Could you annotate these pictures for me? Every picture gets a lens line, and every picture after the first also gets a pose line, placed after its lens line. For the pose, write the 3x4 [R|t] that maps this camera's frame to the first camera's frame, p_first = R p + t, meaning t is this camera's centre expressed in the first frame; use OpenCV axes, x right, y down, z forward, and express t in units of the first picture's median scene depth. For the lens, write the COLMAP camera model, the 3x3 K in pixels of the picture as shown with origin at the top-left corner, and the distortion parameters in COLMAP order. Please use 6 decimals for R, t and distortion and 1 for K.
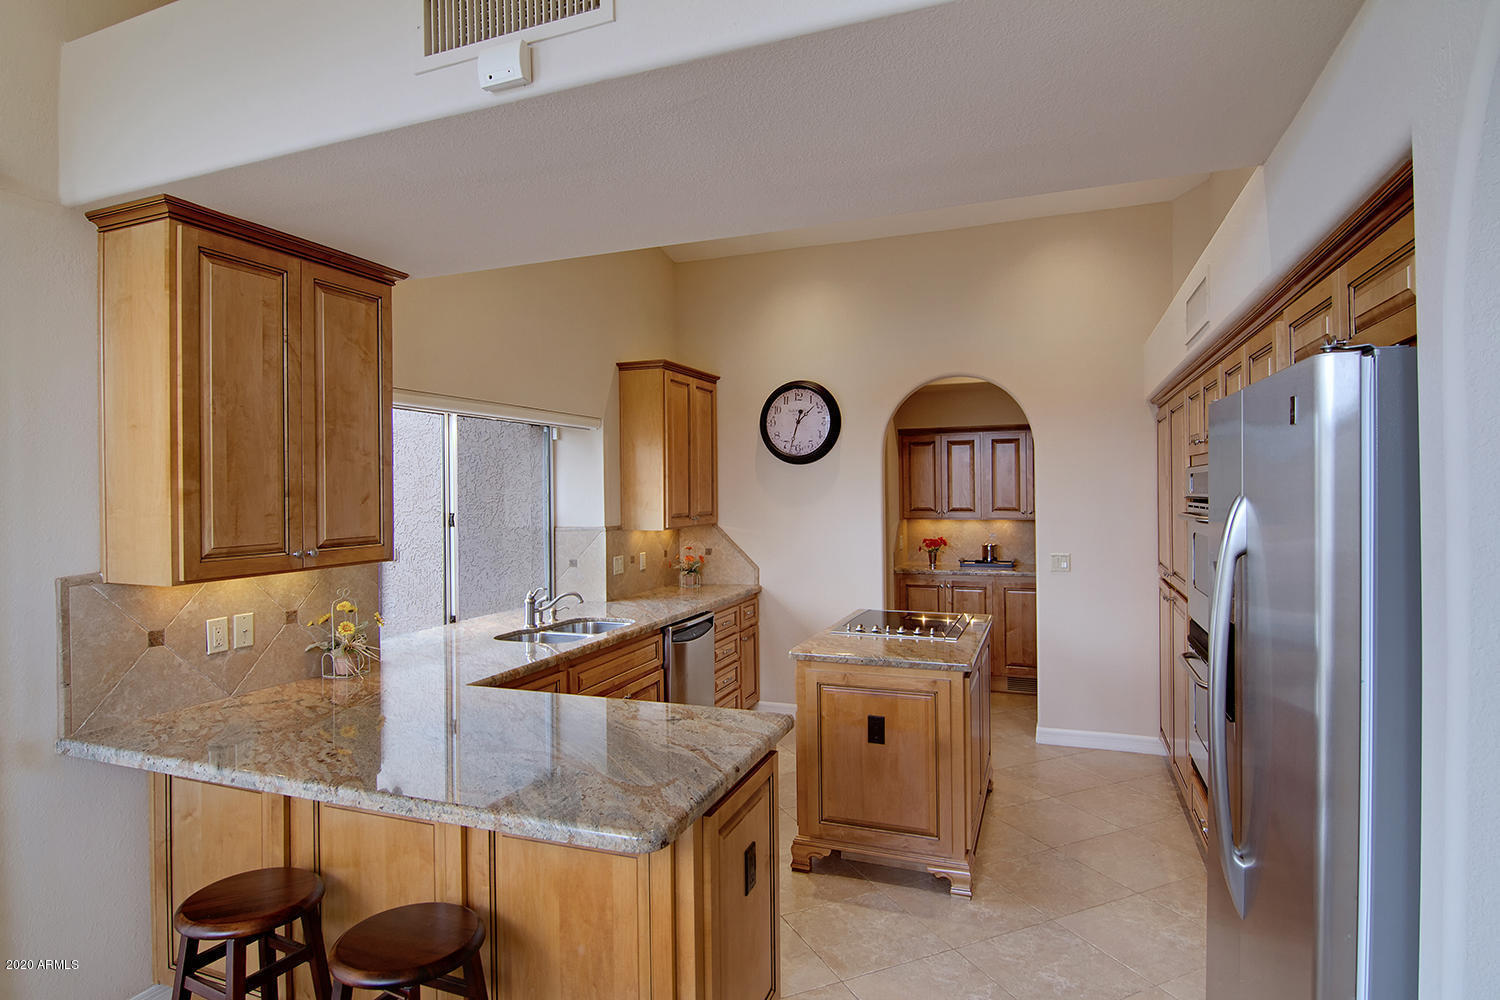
lens RADIAL K [[798.3, 0, 771.2], [0, 798.3, 481.3], [0, 0, 1]] dist [-0.018631, 0.000322]
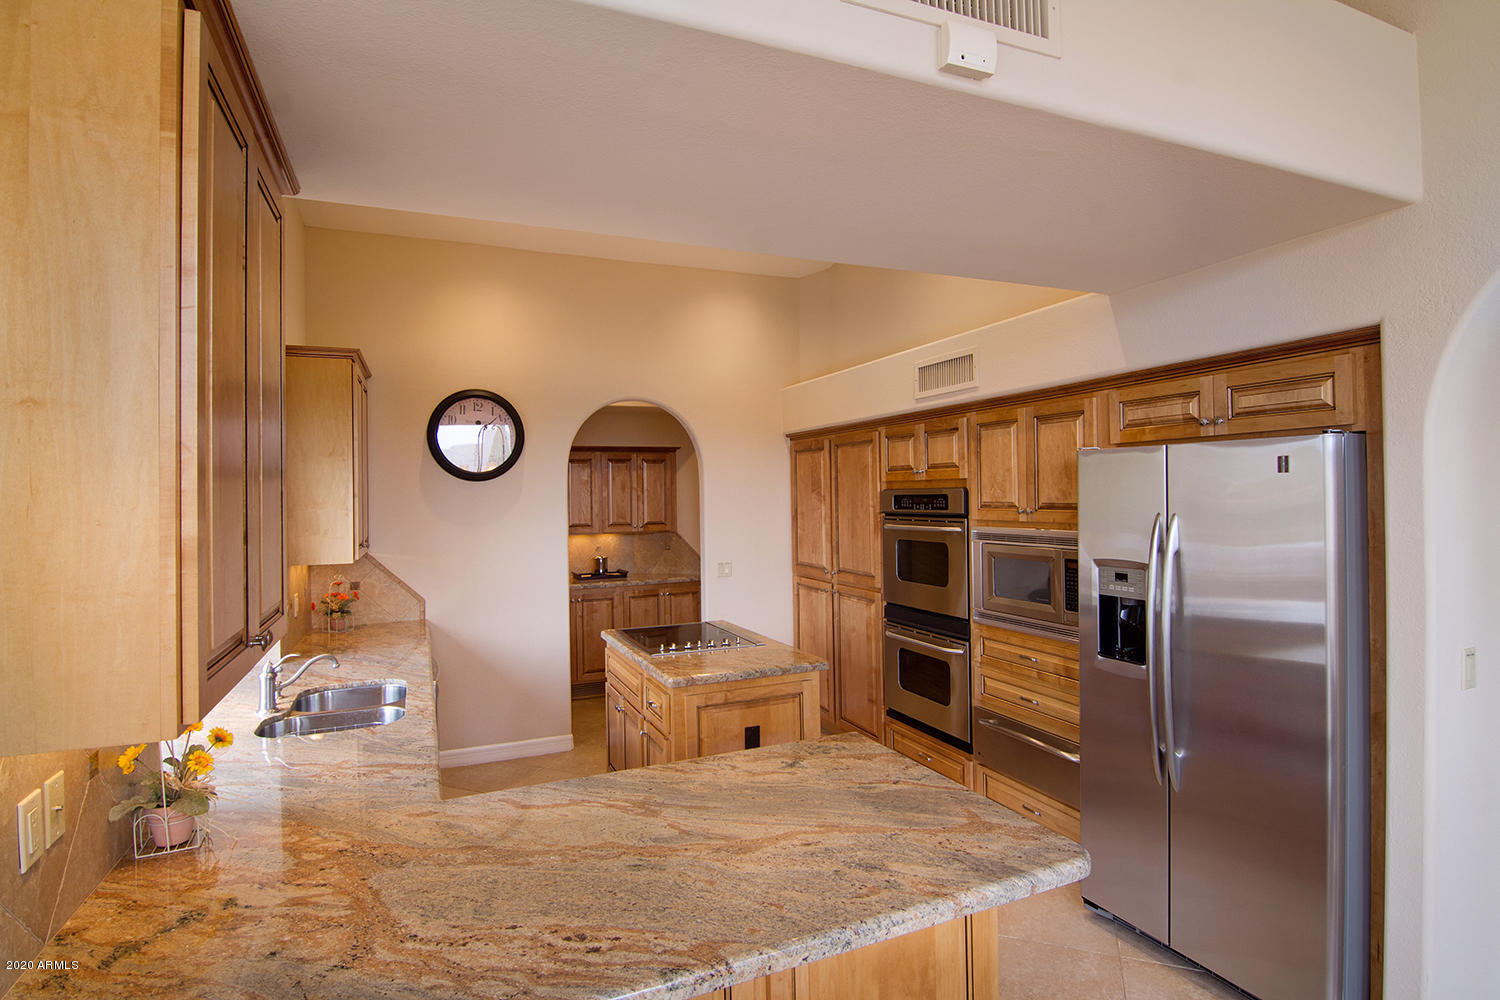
lens RADIAL K [[750.6, 0, 742.6], [0, 750.6, 491.7], [0, 0, 1]] dist [-0.003286, -0.000296]
pose [[0.727014, 0.001421, 0.686621, -0.550292], [-0.000325, 0.999998, -0.001725, -0.013497], [-0.686622, 0.001031, 0.727014, 0.285423]]
